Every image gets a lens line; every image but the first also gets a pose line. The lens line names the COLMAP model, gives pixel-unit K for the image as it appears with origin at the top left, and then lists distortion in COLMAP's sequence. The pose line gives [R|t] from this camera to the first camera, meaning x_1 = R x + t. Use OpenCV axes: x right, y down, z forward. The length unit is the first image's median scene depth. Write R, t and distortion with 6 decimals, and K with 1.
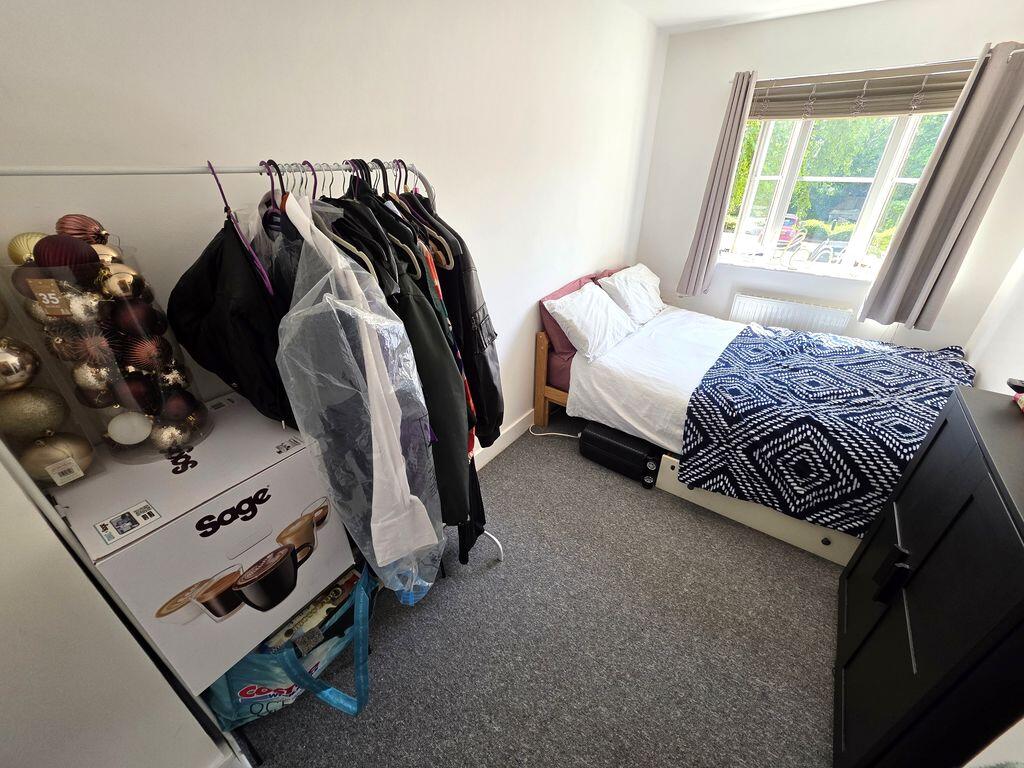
lens RADIAL K [[406.6, 0, 512.5], [0, 406.6, 384.0], [0, 0, 1]] dist [-0.004013, 0.000697]
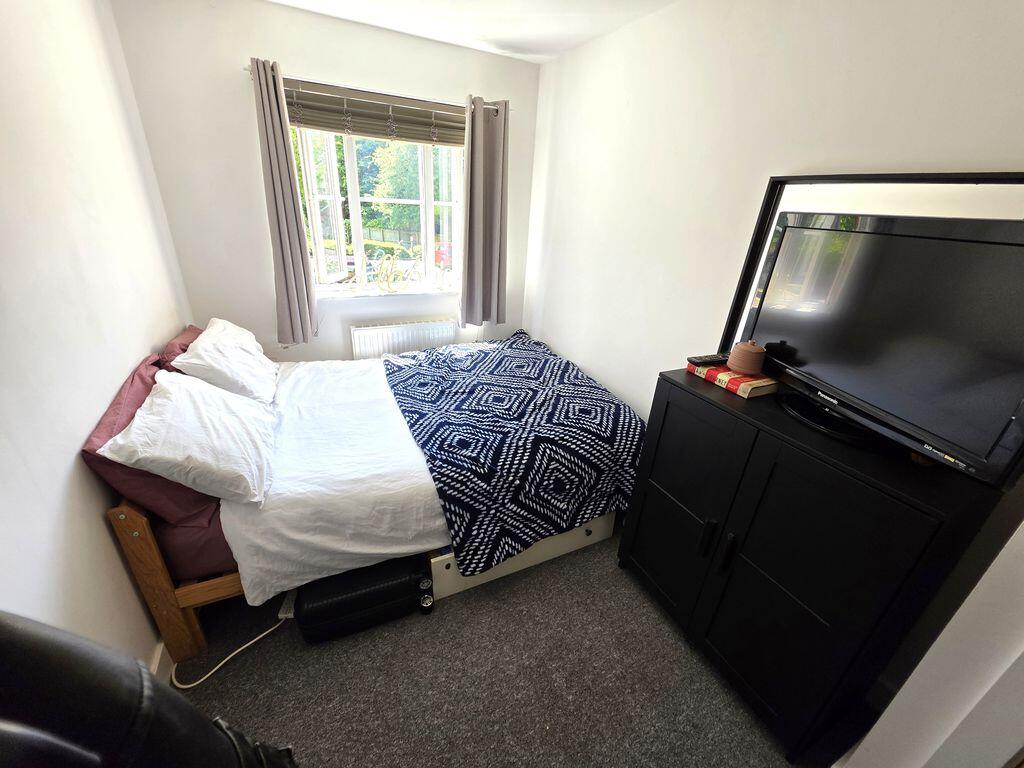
lens RADIAL K [[406.6, 0, 513.1], [0, 406.6, 384.0], [0, 0, 1]] dist [-0.004013, 0.000697]
pose [[0.462940, -0.338482, 0.819217, -0.057981], [0.372967, 0.912804, 0.166386, -0.182837], [-0.804103, 0.228515, 0.548816, 0.384951]]
